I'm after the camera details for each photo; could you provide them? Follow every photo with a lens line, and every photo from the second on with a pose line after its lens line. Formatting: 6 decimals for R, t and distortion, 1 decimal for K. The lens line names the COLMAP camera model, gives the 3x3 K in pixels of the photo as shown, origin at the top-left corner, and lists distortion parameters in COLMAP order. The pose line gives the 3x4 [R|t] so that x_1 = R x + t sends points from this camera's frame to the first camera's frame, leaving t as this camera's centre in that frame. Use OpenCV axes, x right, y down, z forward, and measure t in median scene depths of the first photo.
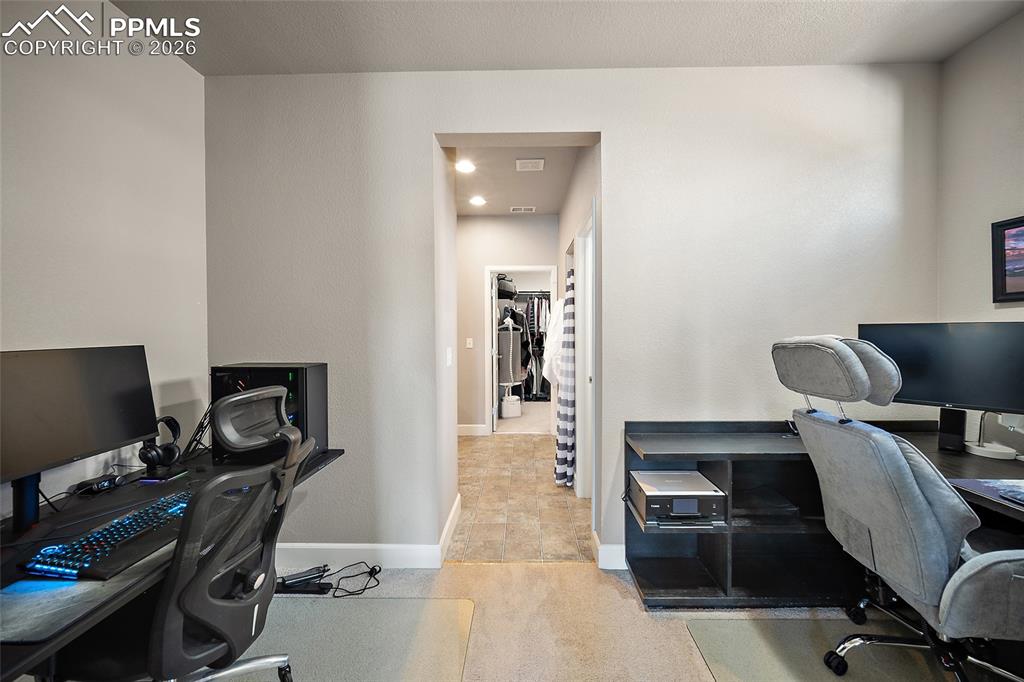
lens RADIAL K [[406.1, 0, 513.6], [0, 406.1, 332.8], [0, 0, 1]] dist [-0.003634, -0.000828]
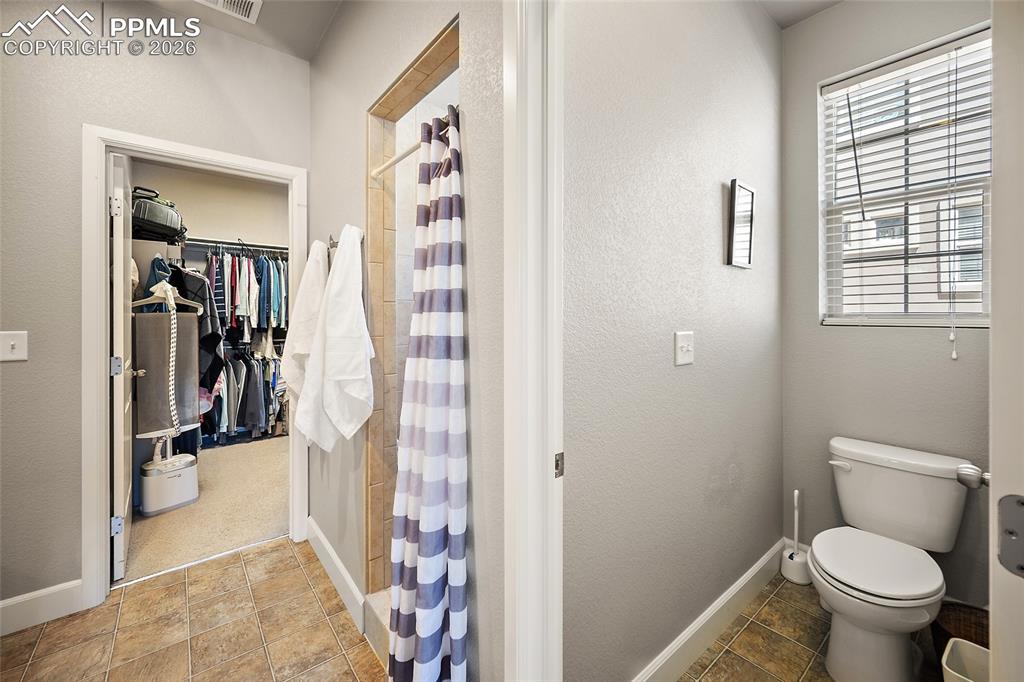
lens RADIAL K [[406.1, 0, 512.6], [0, 406.1, 317.0], [0, 0, 1]] dist [-0.003634, -0.000828]
pose [[0.753006, 0.004859, 0.657996, -0.016778], [0.001075, 0.999962, -0.008614, 0.005064], [-0.658013, 0.007194, 0.752973, 0.411668]]
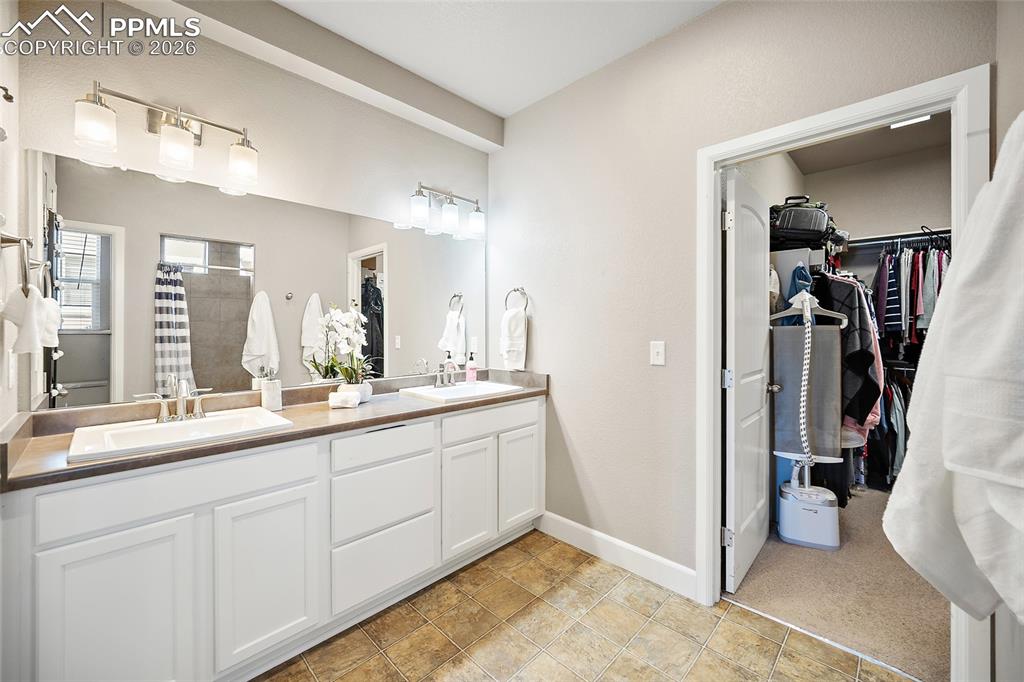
lens RADIAL K [[406.1, 0, 524.5], [0, 406.1, 326.5], [0, 0, 1]] dist [-0.003634, -0.000828]
pose [[0.740276, 0.005384, -0.672282, 0.053131], [-0.012565, 0.999904, -0.005827, 0.003018], [0.672186, 0.012761, 0.740273, 0.508699]]
